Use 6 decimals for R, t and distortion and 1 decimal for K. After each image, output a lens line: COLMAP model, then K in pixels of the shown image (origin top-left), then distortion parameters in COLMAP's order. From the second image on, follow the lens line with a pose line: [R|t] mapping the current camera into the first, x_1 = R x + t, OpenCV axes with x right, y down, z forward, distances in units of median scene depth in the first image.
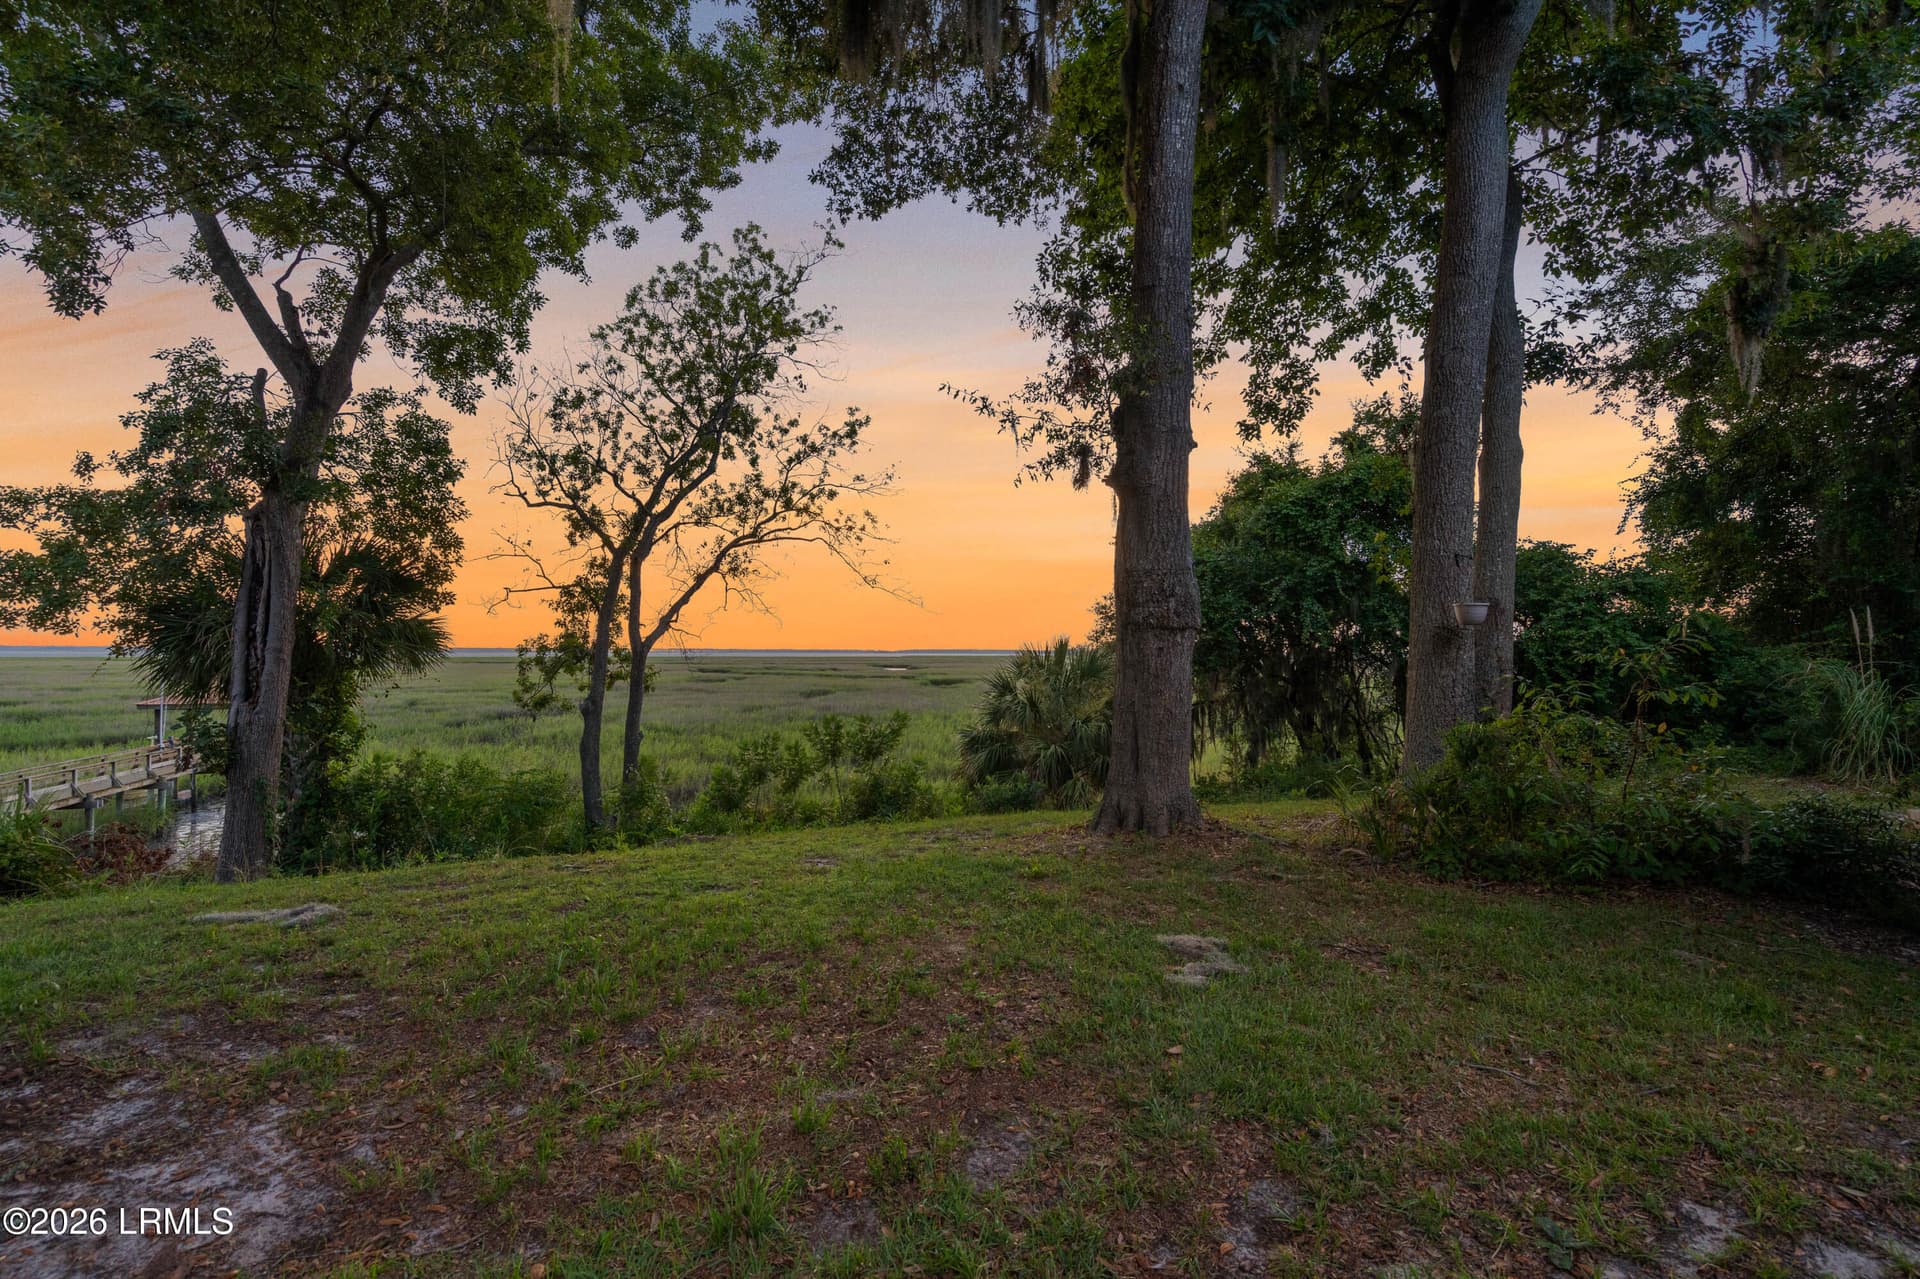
lens RADIAL K [[848.4, 0, 927.5], [0, 848.4, 650.2], [0, 0, 1]] dist [0.008465, 0.000497]
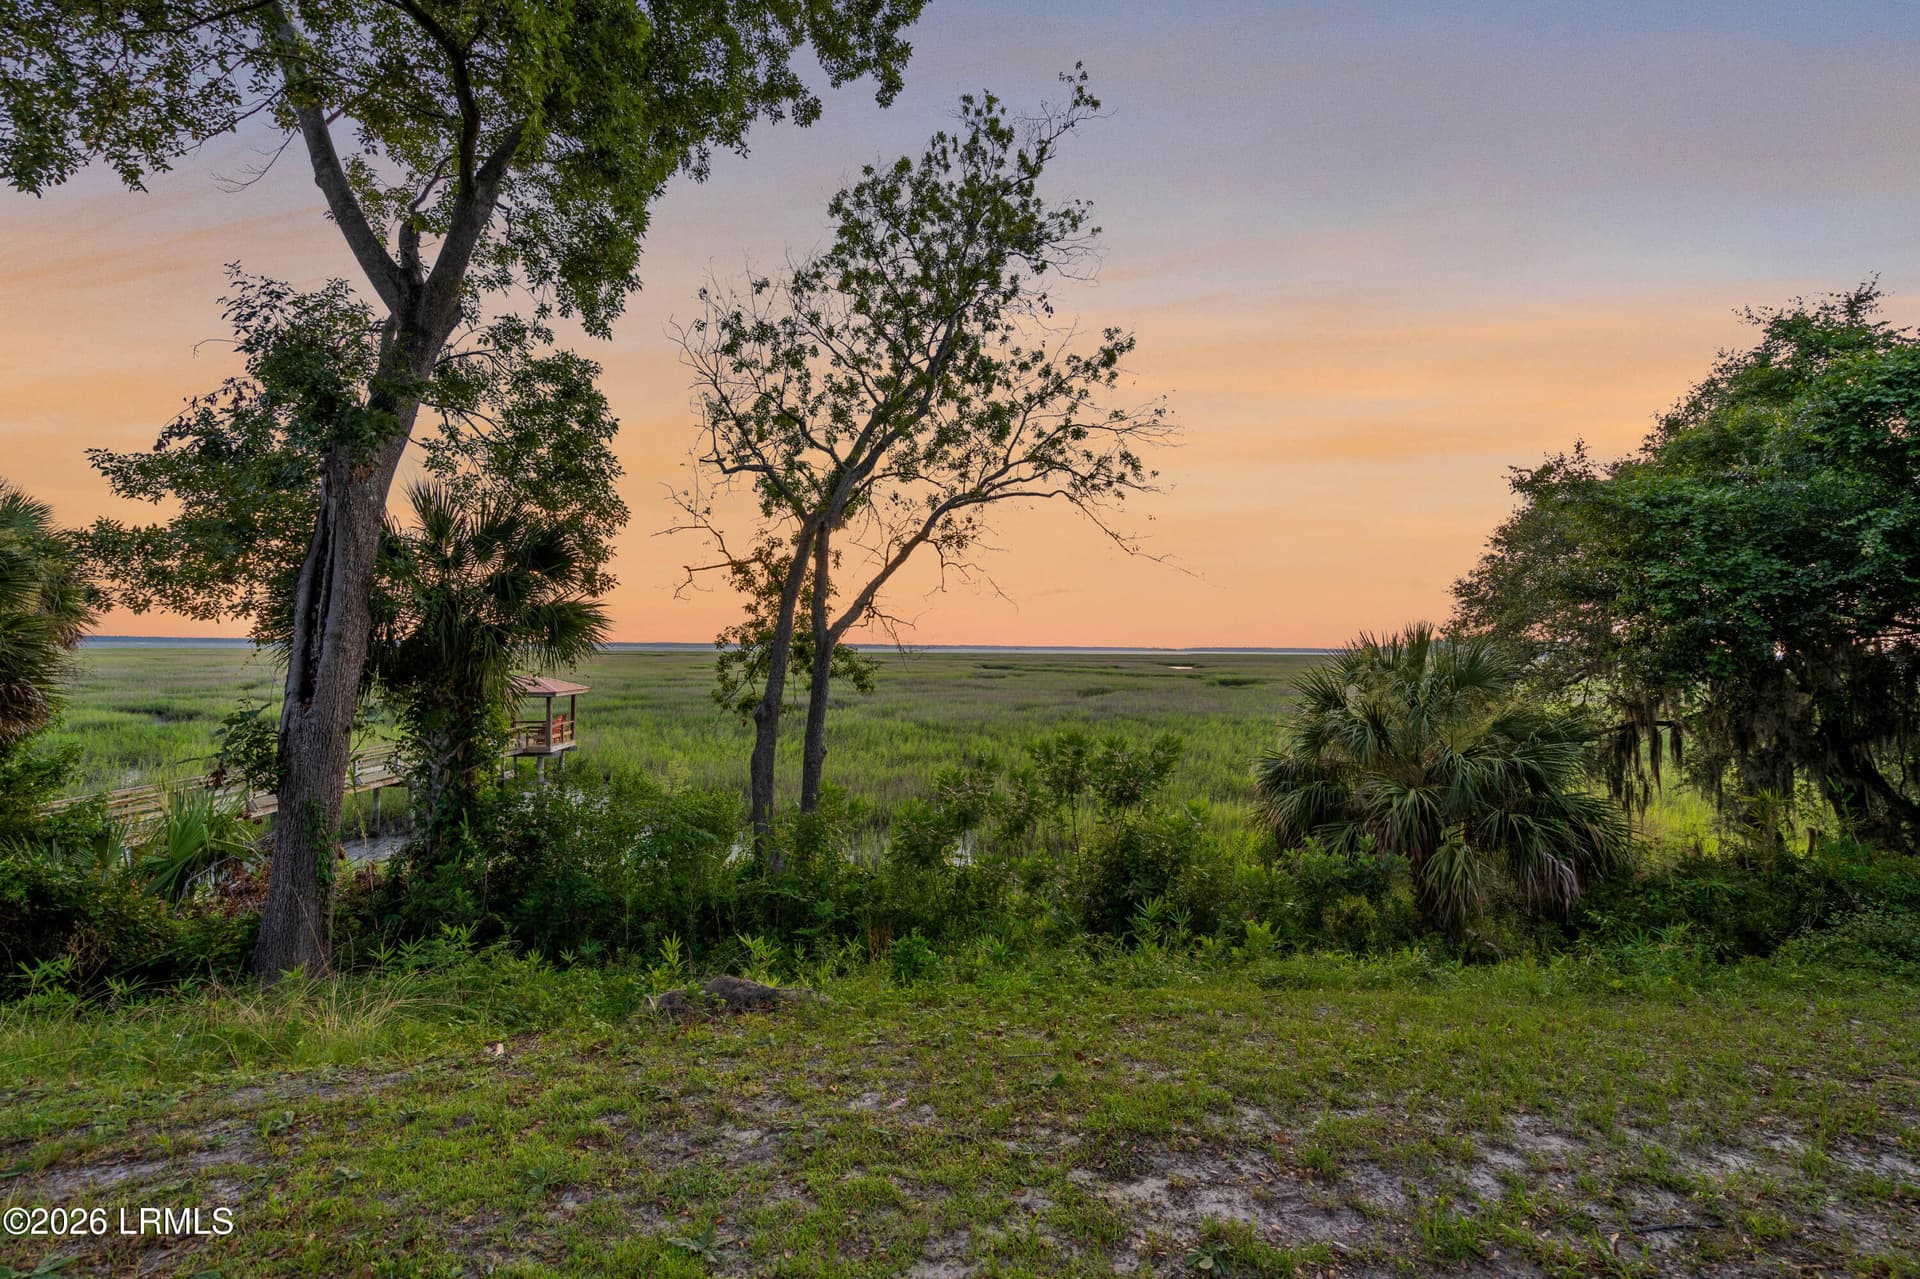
lens RADIAL K [[790.8, 0, 980.9], [0, 790.8, 636.1], [0, 0, 1]] dist [-0.011777, 0.000000]
pose [[0.958368, 0.000704, -0.285534, 0.003661], [-0.005238, 0.999872, -0.015116, 0.005208], [0.285487, 0.015982, 0.958249, 0.332086]]
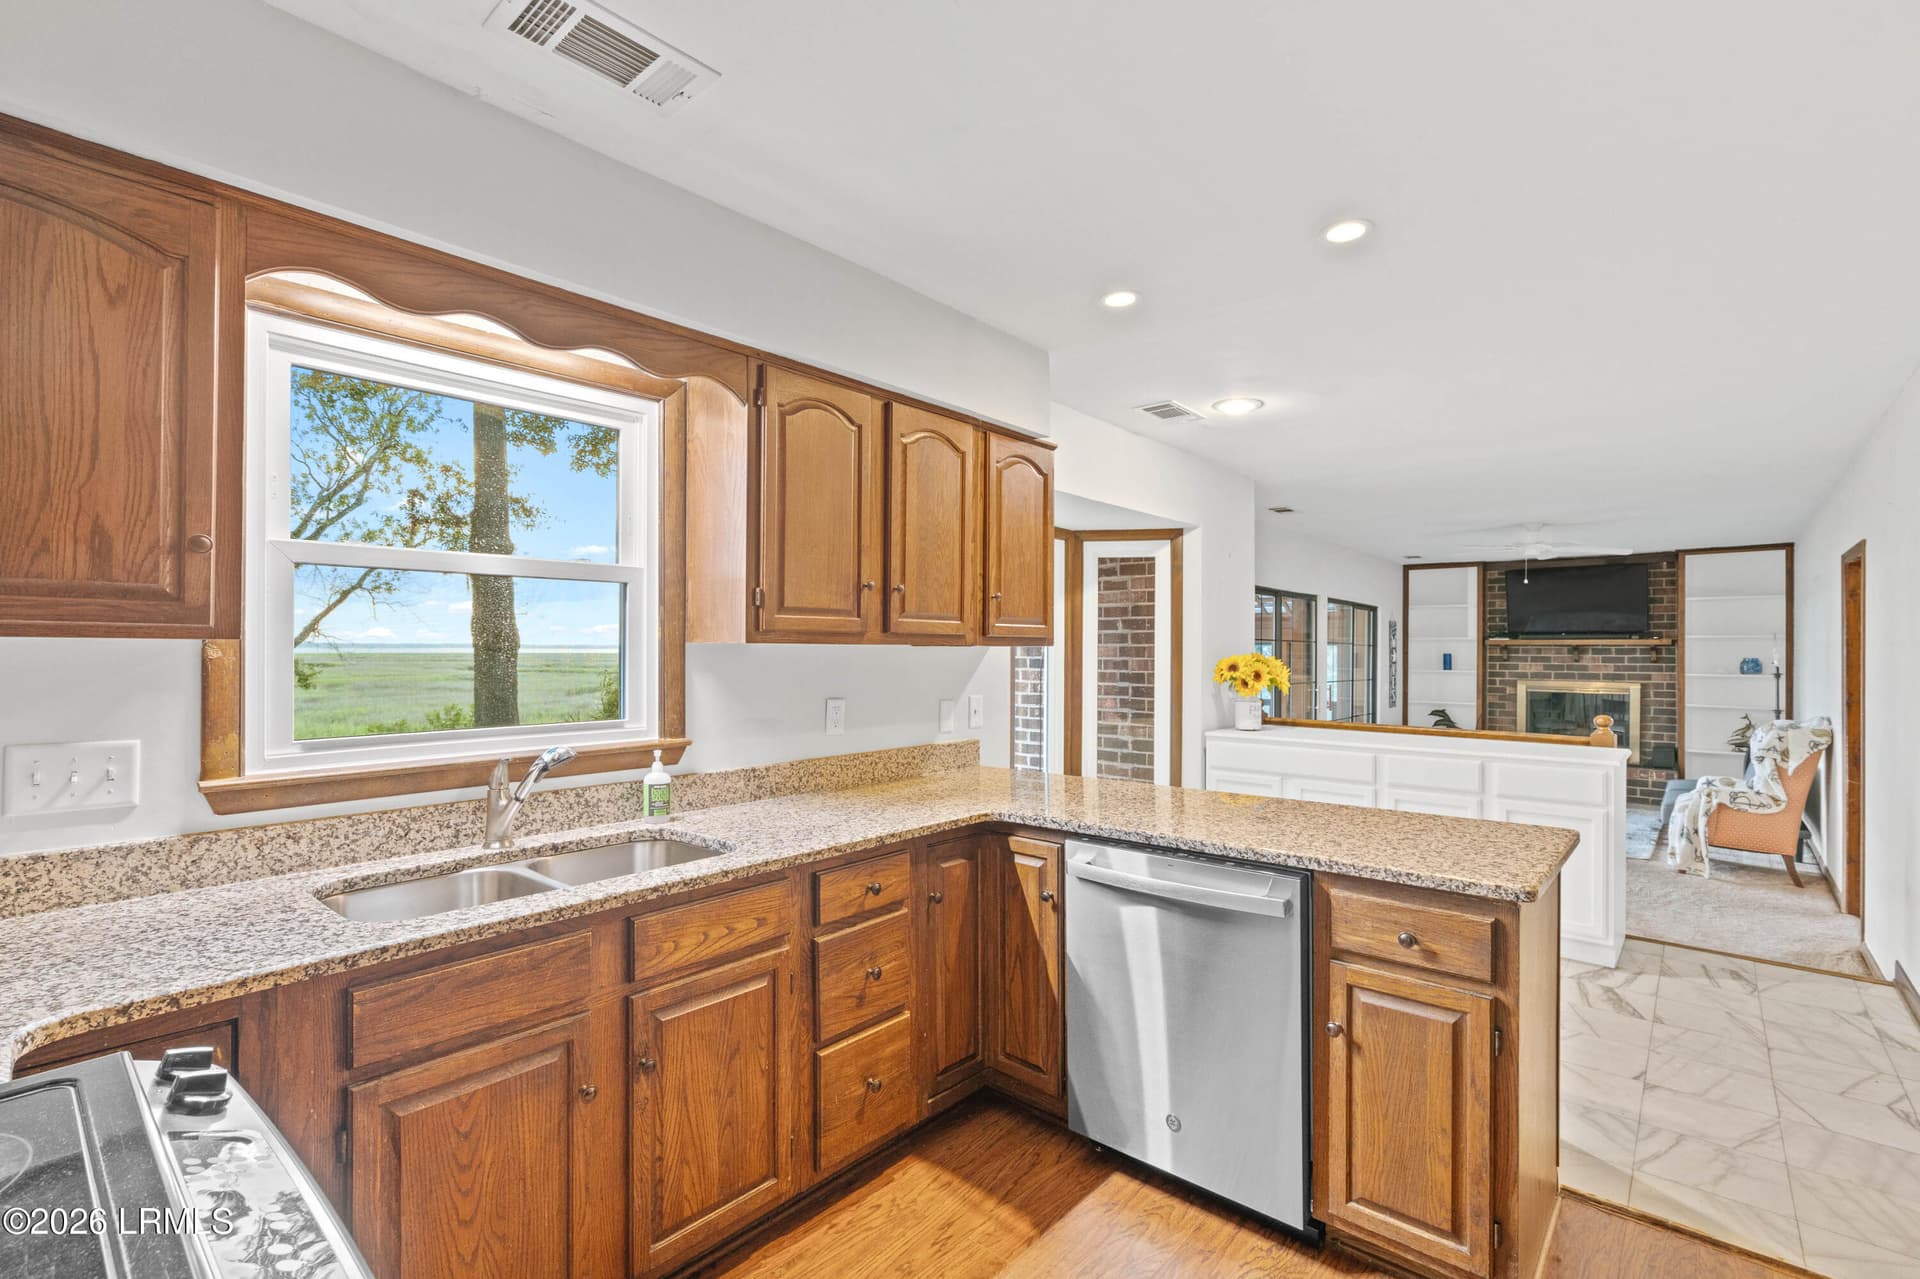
lens RADIAL K [[877.6, 0, 966.0], [0, 877.6, 645.5], [0, 0, 1]] dist [0.000844, 0.000624]
pose [[0.973903, 0.000165, 0.226963, 0.310328], [-0.000440, 0.999999, 0.001158, -0.012646], [-0.226962, -0.001228, 0.973903, -0.418359]]
